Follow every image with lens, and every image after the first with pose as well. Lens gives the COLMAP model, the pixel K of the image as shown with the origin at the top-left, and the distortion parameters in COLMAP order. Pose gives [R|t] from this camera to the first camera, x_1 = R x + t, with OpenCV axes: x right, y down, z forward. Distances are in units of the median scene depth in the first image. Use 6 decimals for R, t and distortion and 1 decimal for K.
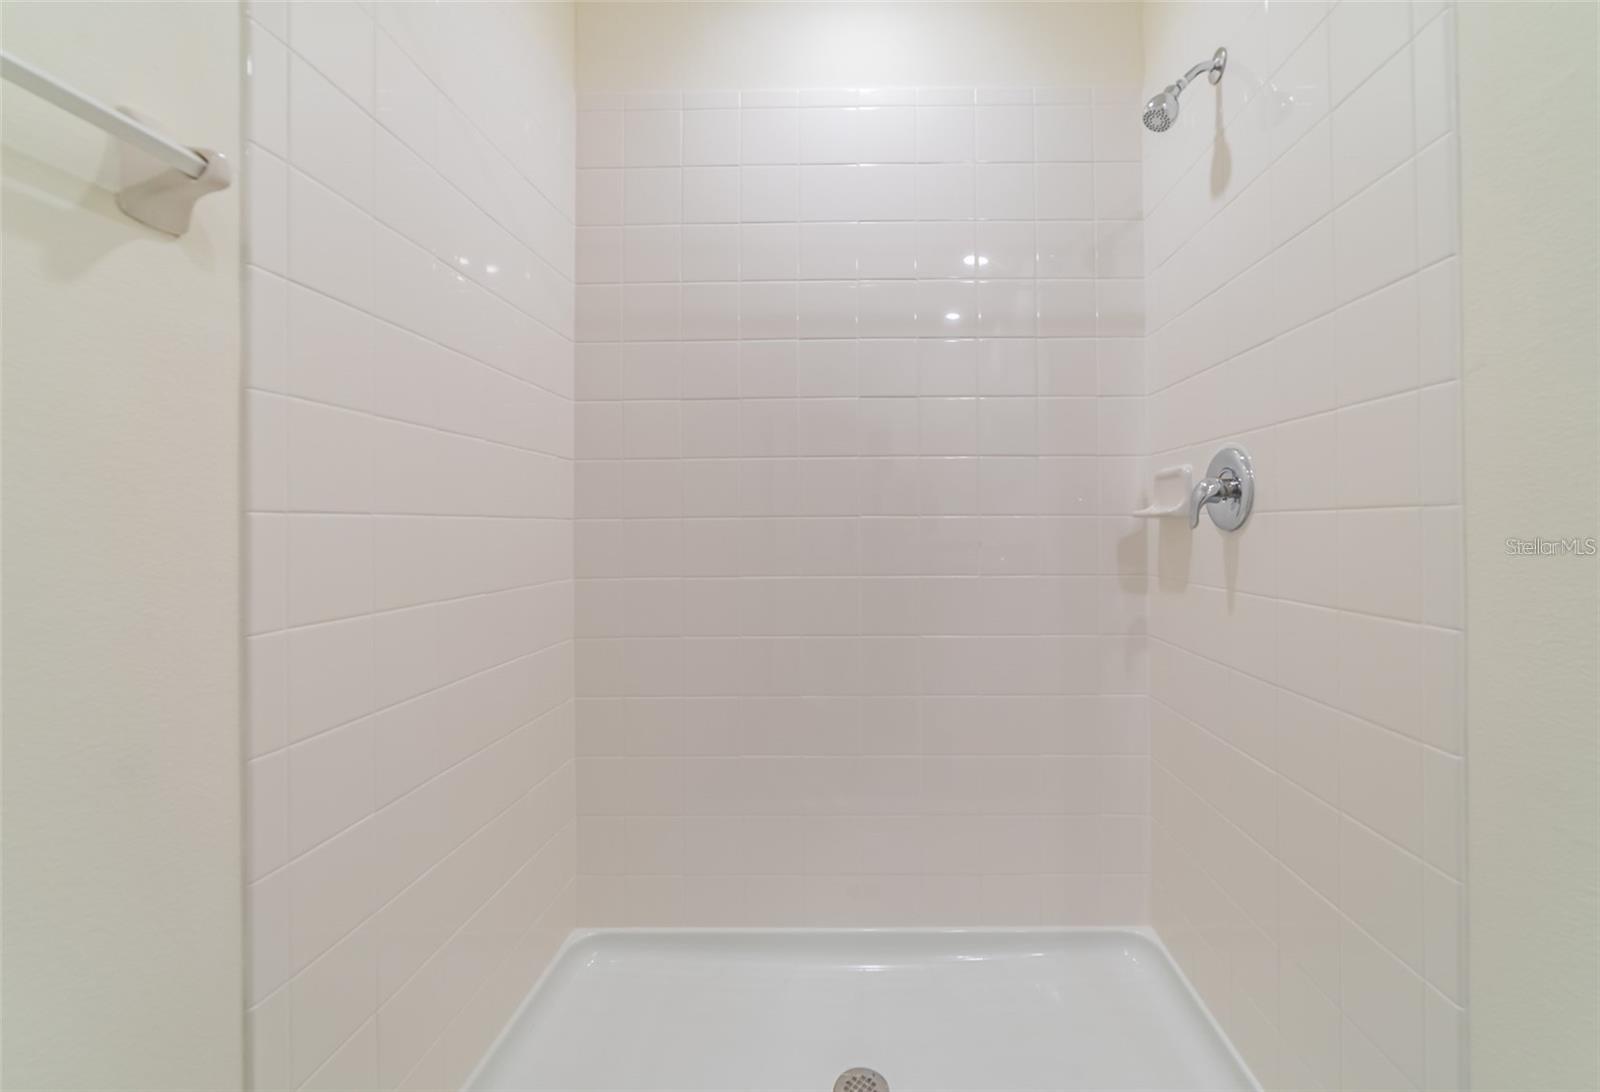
lens RADIAL K [[1269.2, 0, 801.2], [0, 1269.2, 541.5], [0, 0, 1]] dist [-0.001753, -0.000871]
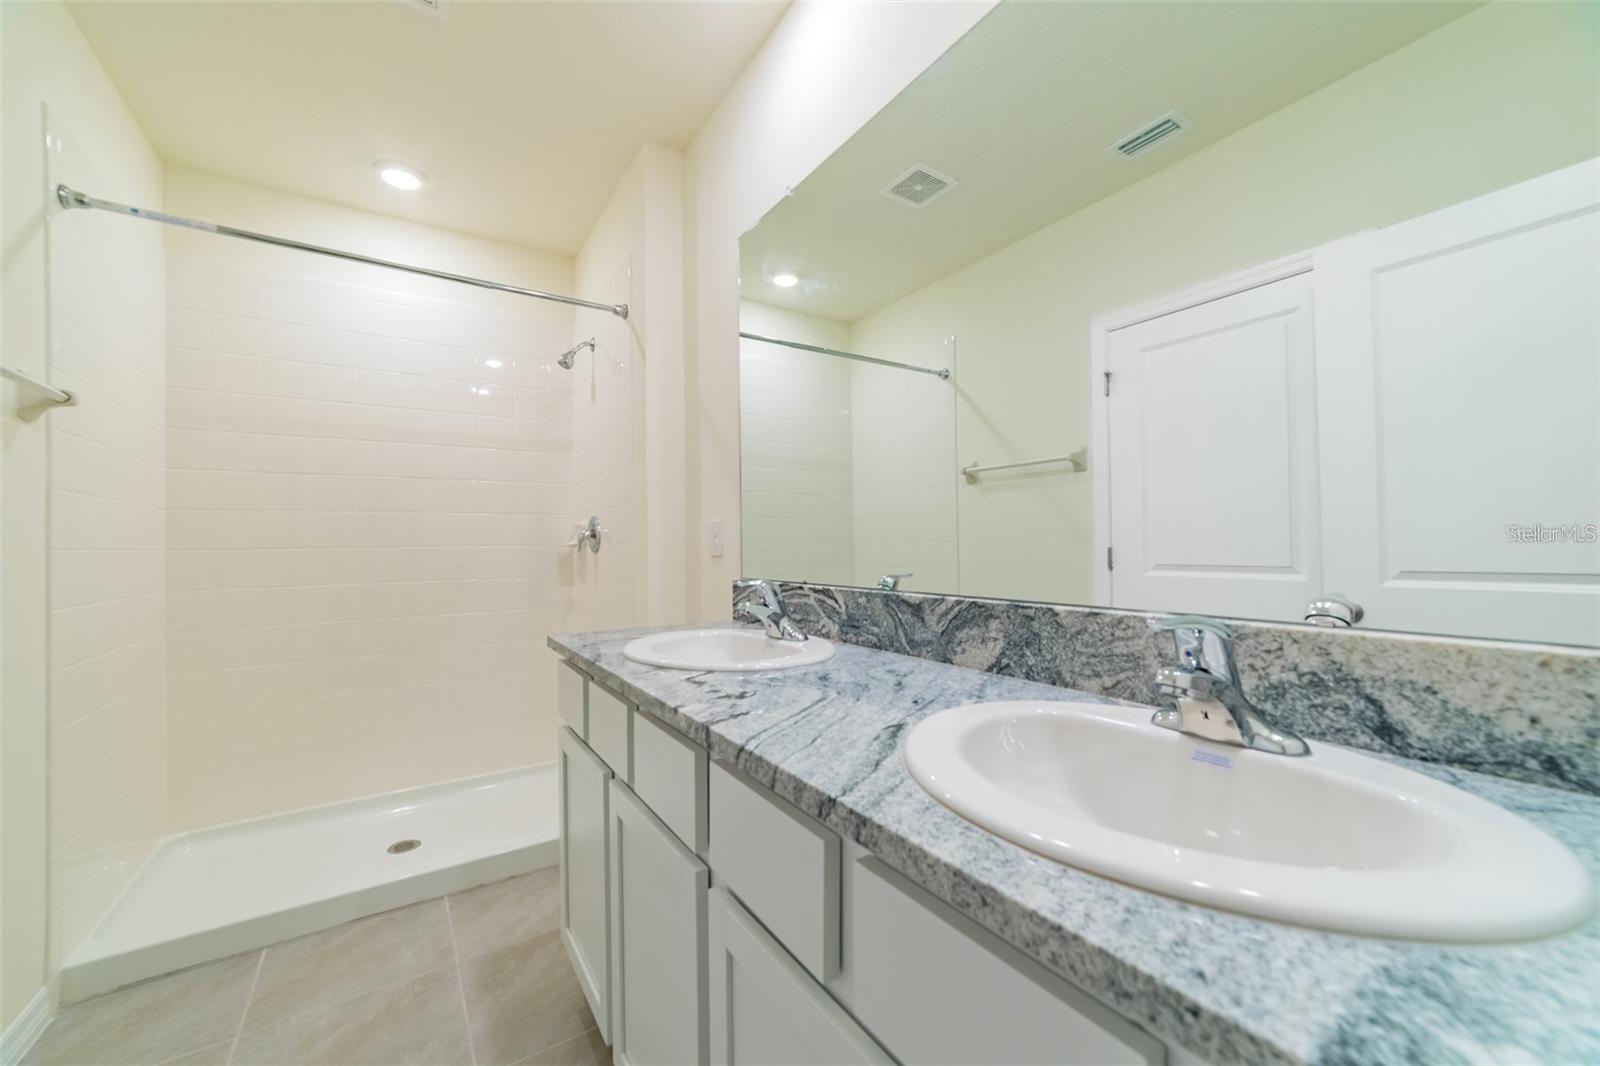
lens RADIAL K [[645.1, 0, 816.3], [0, 645.1, 528.1], [0, 0, 1]] dist [-0.003089, -0.000021]
pose [[0.813868, 0.005541, 0.581024, -0.011863], [0.021904, 0.998951, -0.040208, 0.003113], [-0.580637, 0.045451, 0.812893, -0.176073]]
